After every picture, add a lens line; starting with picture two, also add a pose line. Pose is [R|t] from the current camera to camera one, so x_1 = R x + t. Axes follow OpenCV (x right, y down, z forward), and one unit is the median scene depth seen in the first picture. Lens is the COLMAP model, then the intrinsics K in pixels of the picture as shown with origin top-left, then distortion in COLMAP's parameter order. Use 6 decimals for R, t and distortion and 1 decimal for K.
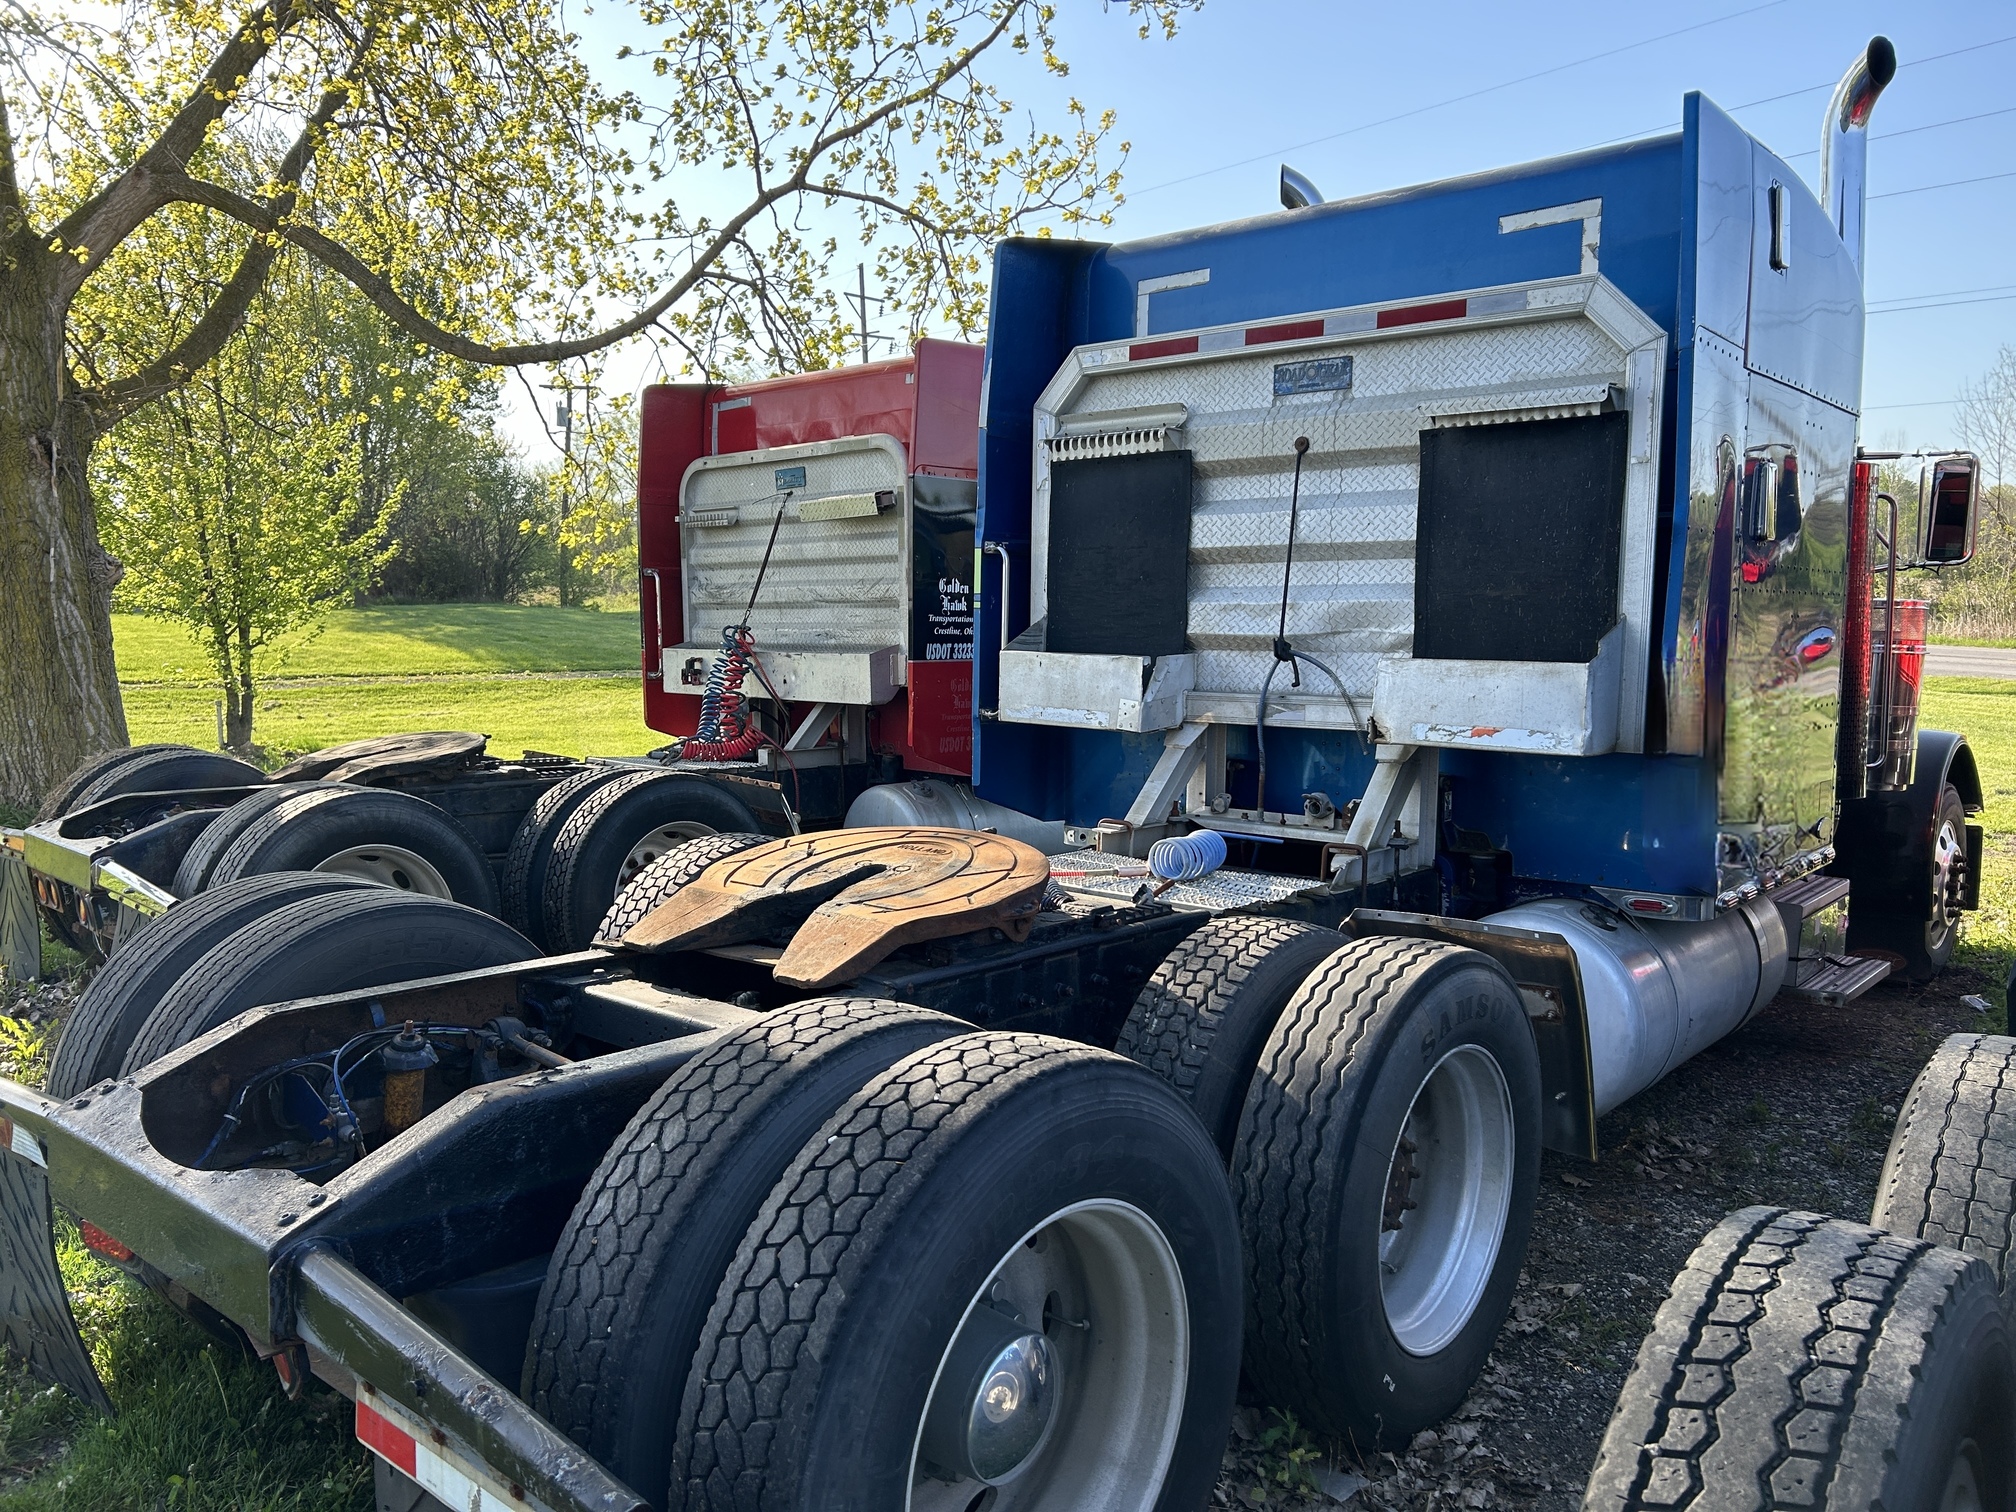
lens RADIAL K [[1514.5, 0, 1007.1], [0, 1514.5, 819.2], [0, 0, 1]] dist [0.089535, -0.168395]
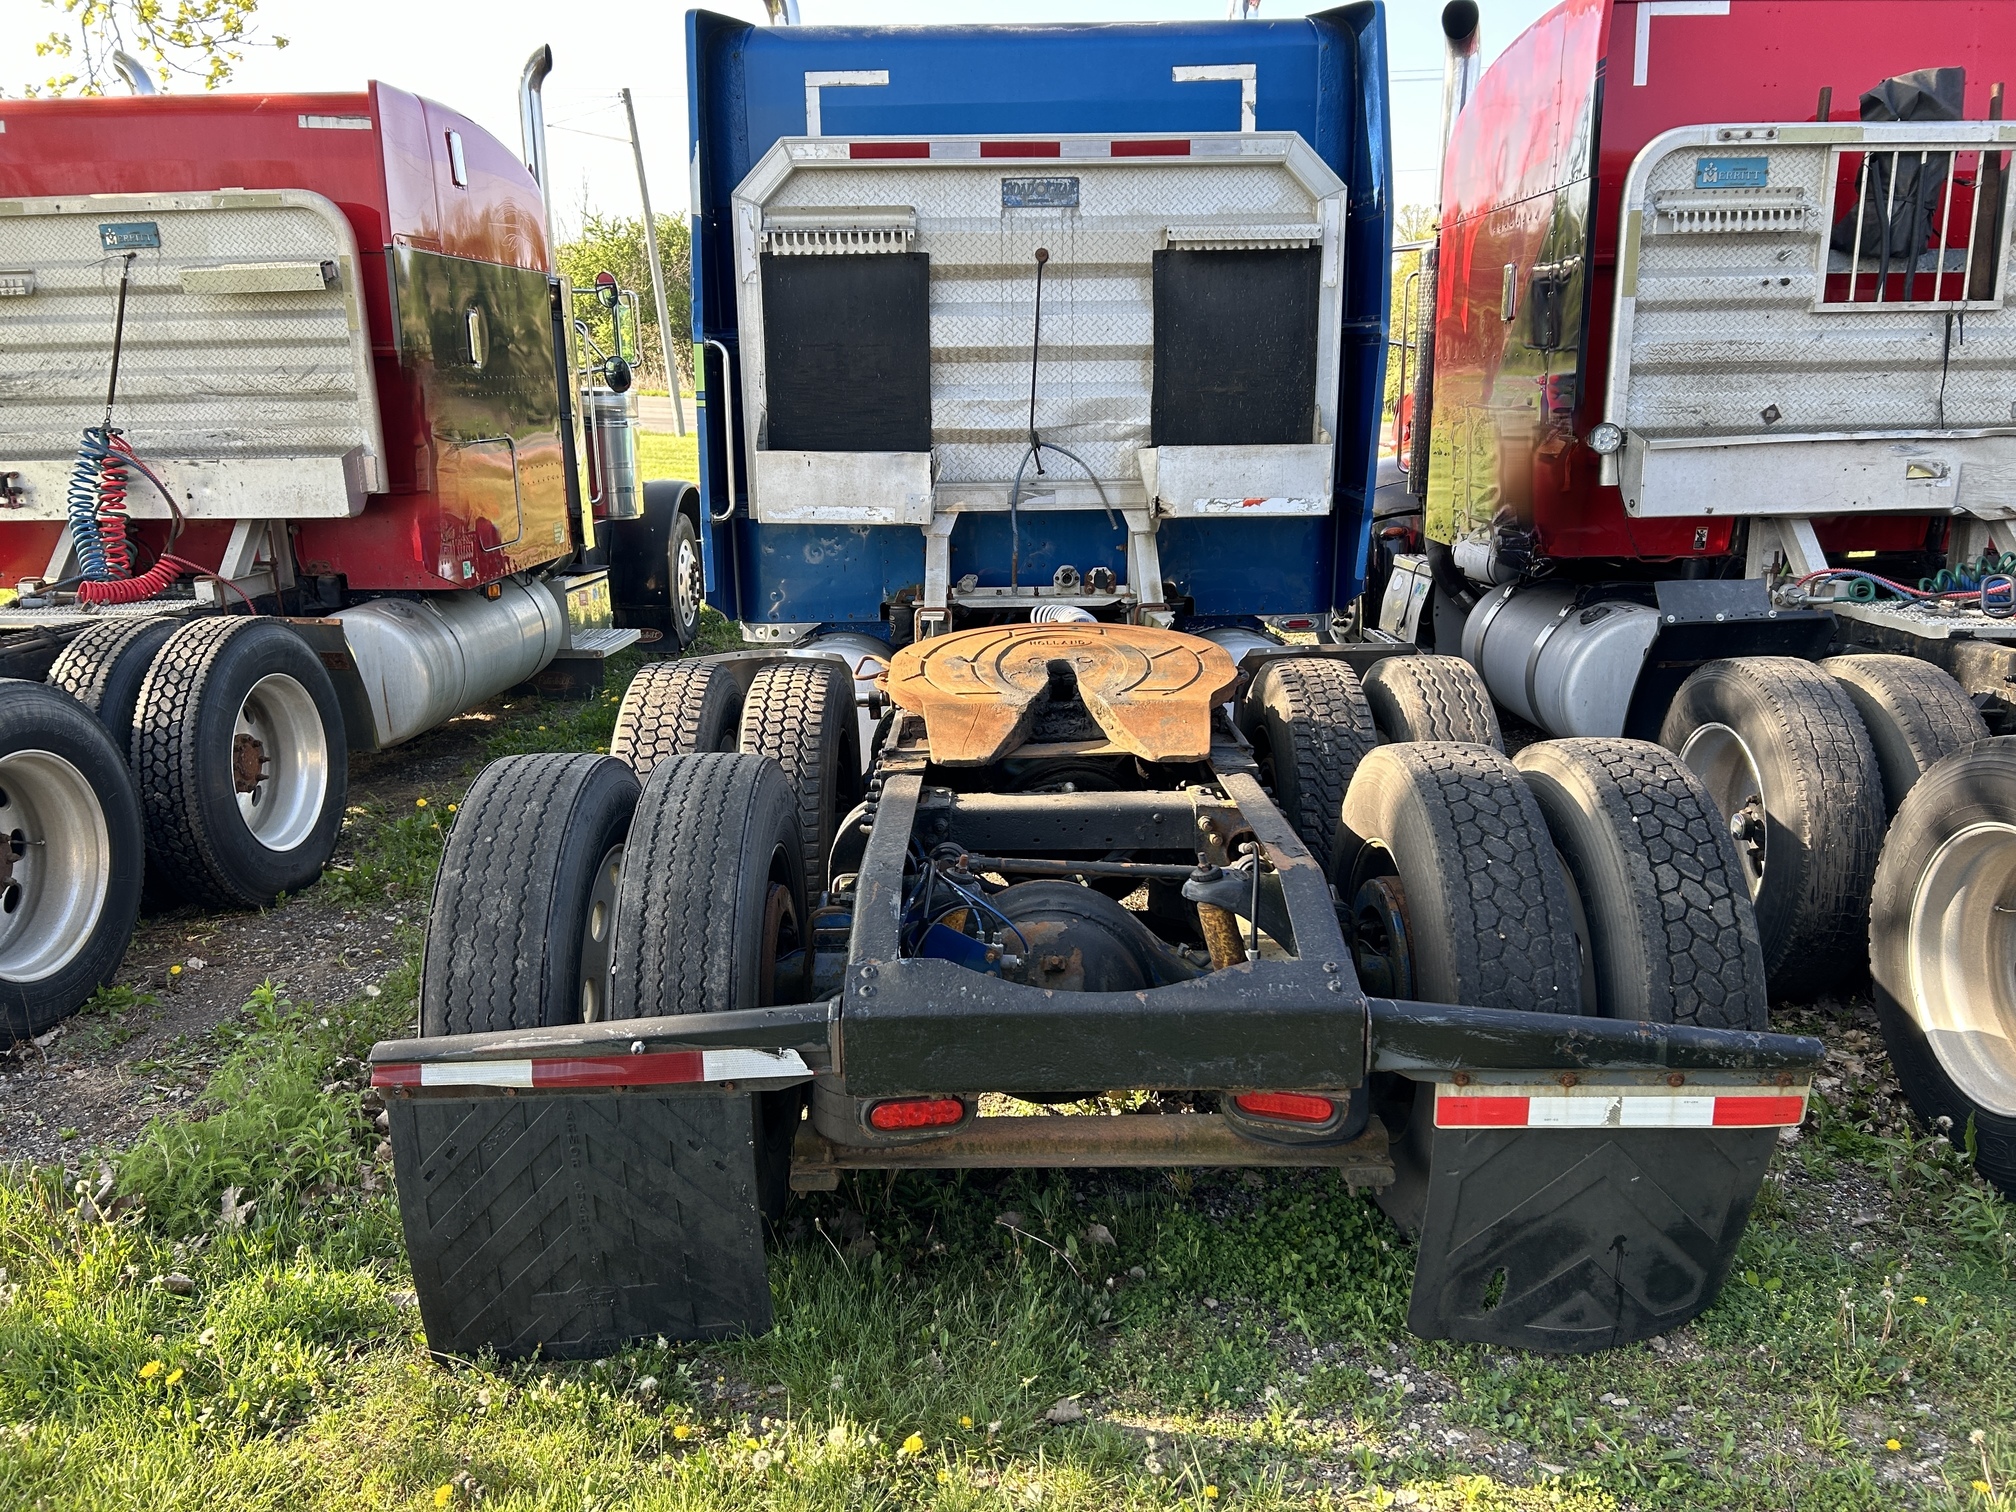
lens RADIAL K [[1546.5, 0, 1008.0], [0, 1546.5, 756.0], [0, 0, 1]] dist [0.094799, -0.121061]
pose [[0.748557, -0.165748, 0.642021, -0.605070], [0.101239, 0.985470, 0.136377, -0.039729], [-0.655297, -0.037089, 0.754461, 0.130286]]
